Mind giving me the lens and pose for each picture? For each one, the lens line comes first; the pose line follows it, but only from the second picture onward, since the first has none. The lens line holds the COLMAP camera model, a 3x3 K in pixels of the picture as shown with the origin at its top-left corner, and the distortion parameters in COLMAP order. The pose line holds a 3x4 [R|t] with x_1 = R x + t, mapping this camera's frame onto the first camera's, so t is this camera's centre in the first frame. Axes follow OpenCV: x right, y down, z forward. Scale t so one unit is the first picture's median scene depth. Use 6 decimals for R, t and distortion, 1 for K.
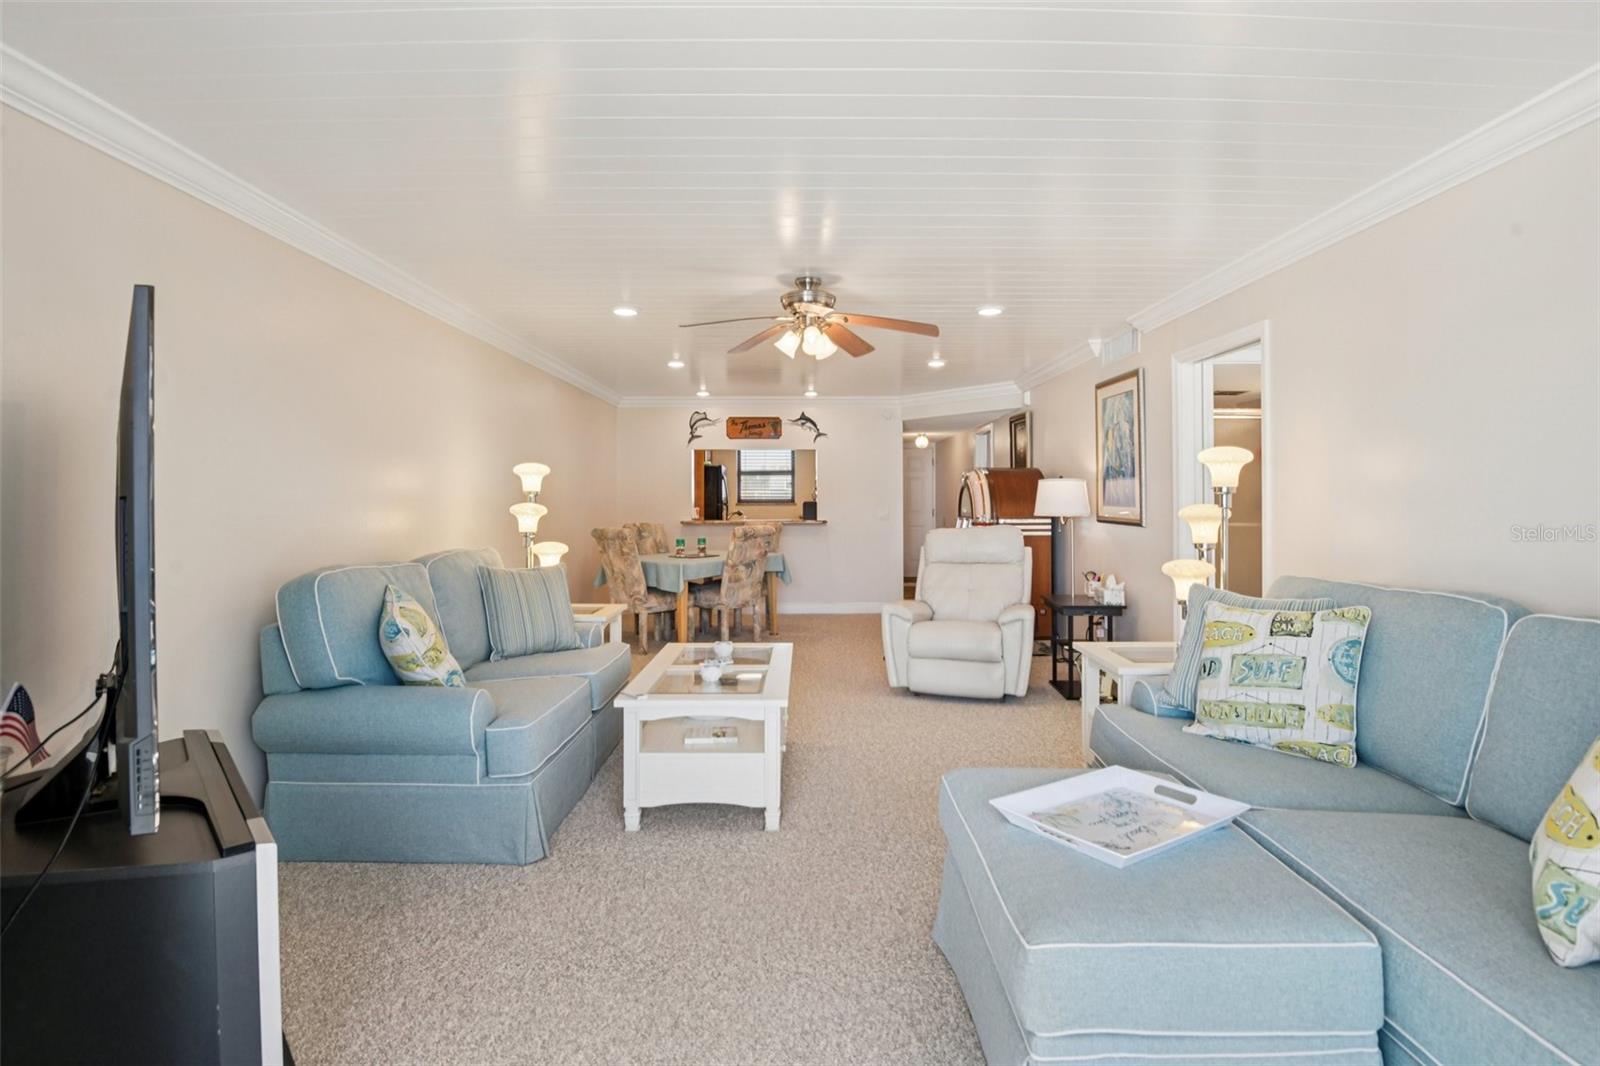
lens RADIAL K [[796.6, 0, 797.6], [0, 796.6, 482.7], [0, 0, 1]] dist [-0.024577, -0.015883]
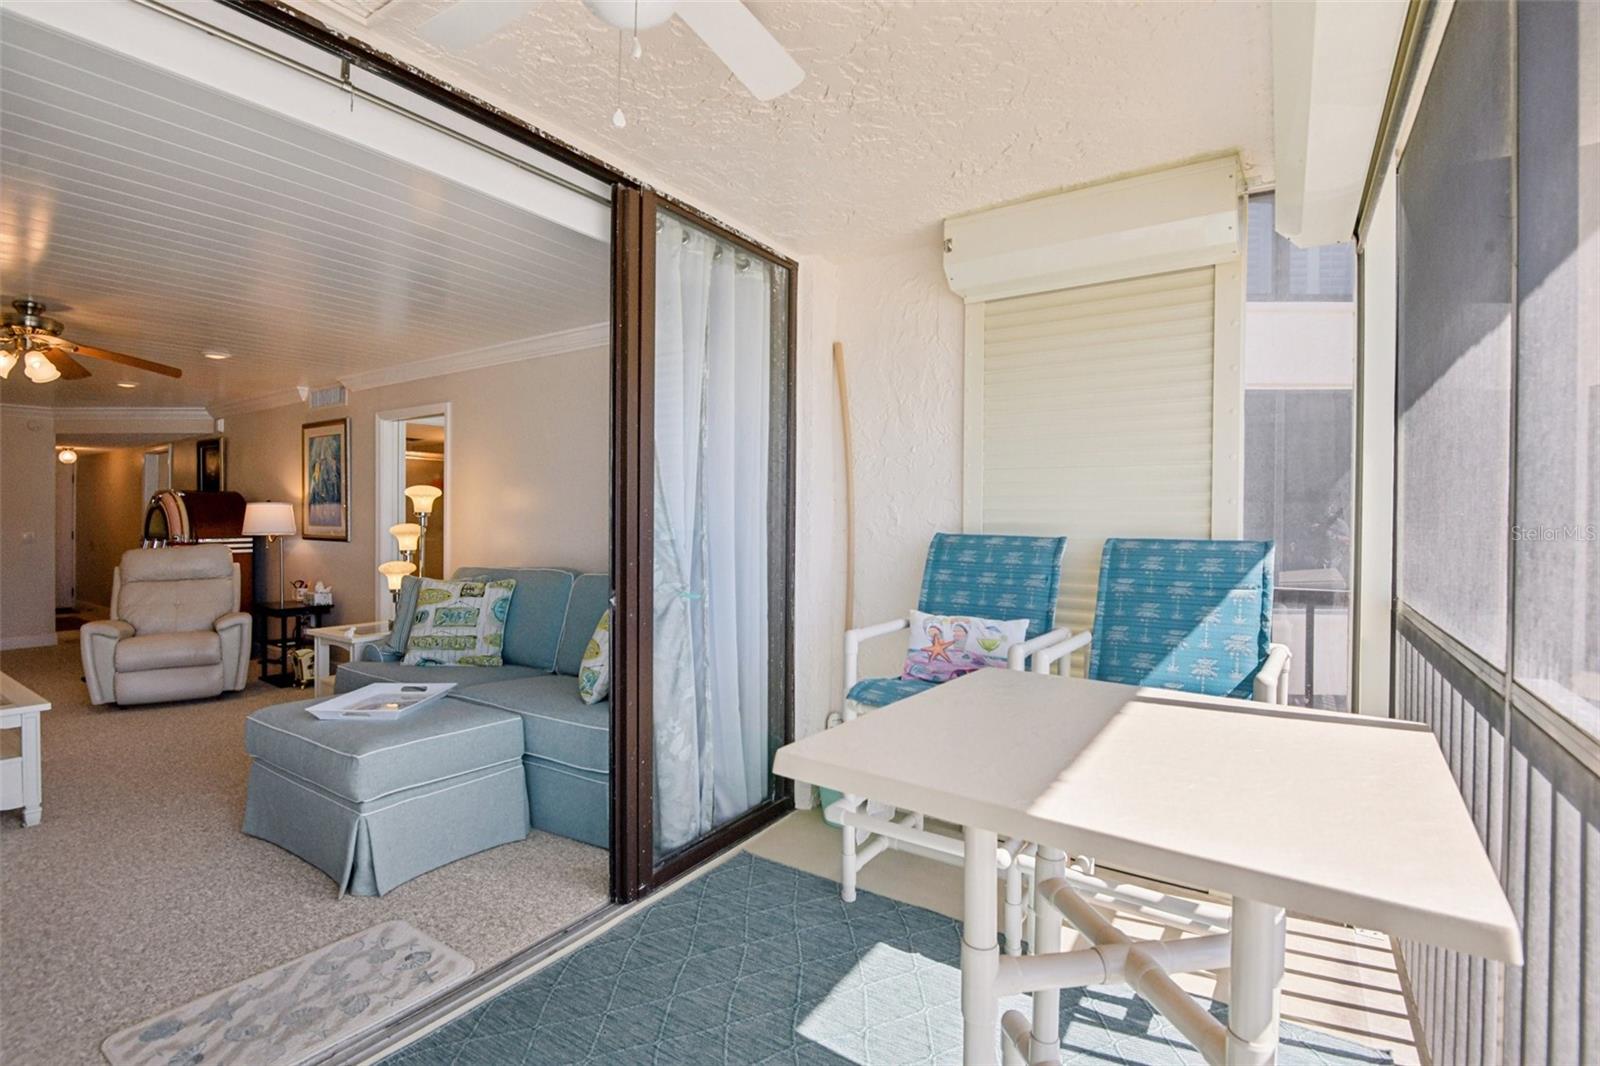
lens RADIAL K [[734.2, 0, 798.4], [0, 734.2, 515.2], [0, 0, 1]] dist [-0.000359, -0.012263]
pose [[0.522350, 0.003511, 0.852724, -0.203471], [-0.016068, 0.999855, 0.005726, -0.005993], [-0.852580, -0.016693, 0.522330, -0.251061]]
